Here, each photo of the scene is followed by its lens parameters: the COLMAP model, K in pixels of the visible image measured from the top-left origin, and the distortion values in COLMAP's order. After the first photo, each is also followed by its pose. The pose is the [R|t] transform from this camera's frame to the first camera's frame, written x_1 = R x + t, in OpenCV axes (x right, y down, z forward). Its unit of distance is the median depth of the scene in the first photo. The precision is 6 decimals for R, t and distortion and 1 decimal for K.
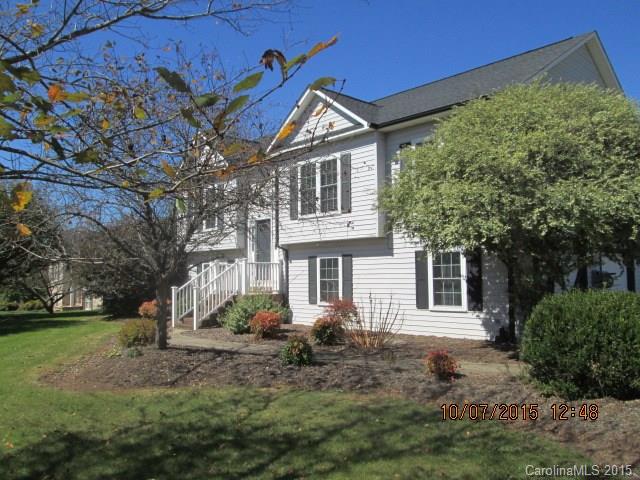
lens RADIAL K [[539.4, 0, 318.0], [0, 539.4, 240.4], [0, 0, 1]] dist [-0.044157, 0.042816]
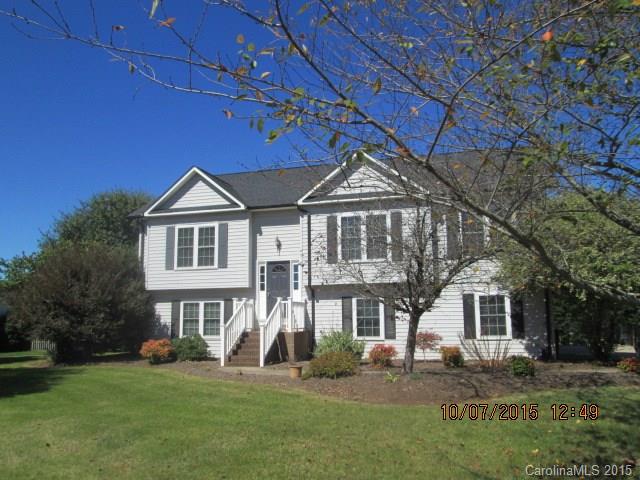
lens RADIAL K [[539.4, 0, 315.9], [0, 539.4, 237.7], [0, 0, 1]] dist [-0.044157, 0.042816]
pose [[0.868924, 0.071333, 0.489778, -0.728480], [-0.028803, 0.995171, -0.093840, 0.016412], [-0.494107, 0.067433, 0.866782, 0.050578]]
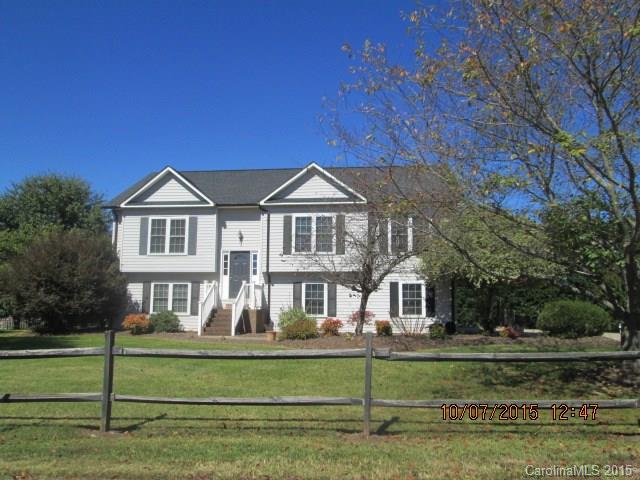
lens RADIAL K [[539.4, 0, 317.1], [0, 539.4, 239.1], [0, 0, 1]] dist [-0.044157, 0.042816]
pose [[0.769837, 0.094715, 0.631174, -0.993236], [-0.055552, 0.995118, -0.081573, 0.034726], [-0.635819, 0.027735, 0.771340, -0.122239]]
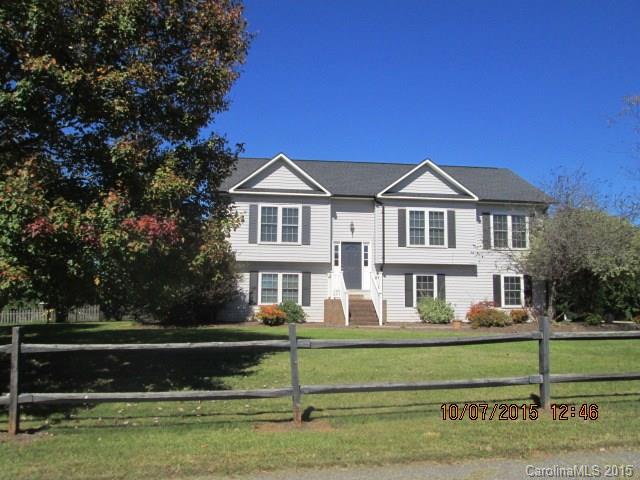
lens RADIAL K [[539.4, 0, 323.9], [0, 539.4, 242.9], [0, 0, 1]] dist [-0.044157, 0.042816]
pose [[0.597049, 0.099700, 0.795985, -1.500831], [-0.067547, 0.994971, -0.073959, 0.080450], [-0.799356, -0.009609, 0.600781, 0.368988]]
